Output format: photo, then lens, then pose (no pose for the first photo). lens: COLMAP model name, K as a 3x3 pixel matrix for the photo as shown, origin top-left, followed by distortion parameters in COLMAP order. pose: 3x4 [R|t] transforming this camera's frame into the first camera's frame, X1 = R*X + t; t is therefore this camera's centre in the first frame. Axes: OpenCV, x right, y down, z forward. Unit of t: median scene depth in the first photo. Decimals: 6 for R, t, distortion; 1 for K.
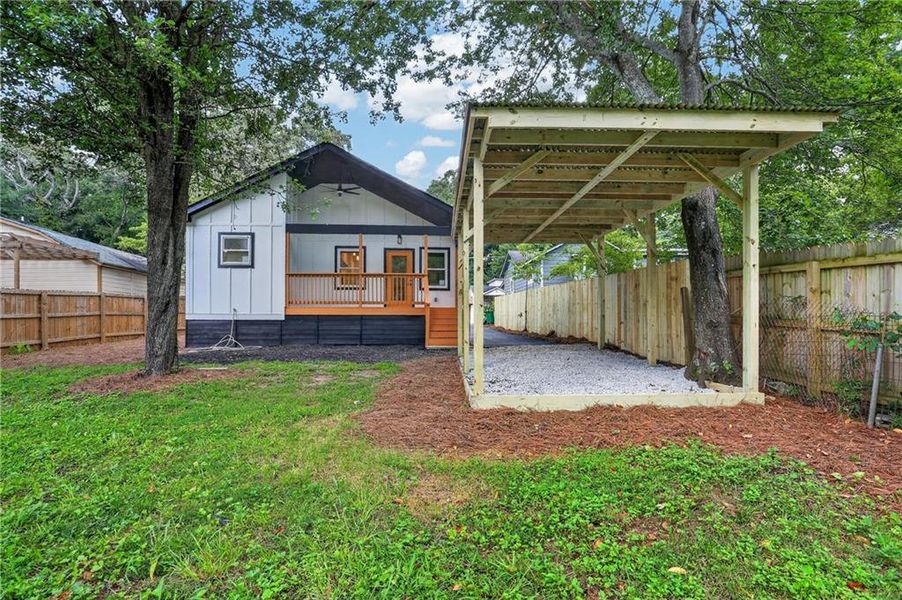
lens RADIAL K [[446.0, 0, 446.0], [0, 446.0, 309.3], [0, 0, 1]] dist [-0.066997, 0.034013]
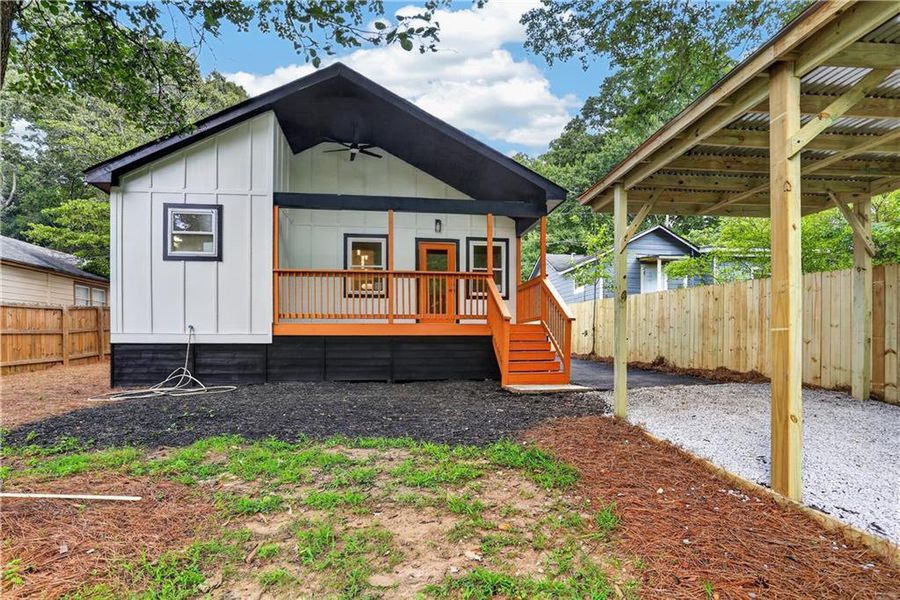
lens RADIAL K [[450.6, 0, 448.9], [0, 450.6, 330.7], [0, 0, 1]] dist [-0.037317, 0.000820]
pose [[0.998481, 0.000254, 0.055096, -0.143554], [-0.001165, 0.999863, 0.016518, -0.005086], [-0.055085, -0.016557, 0.998344, 0.335241]]
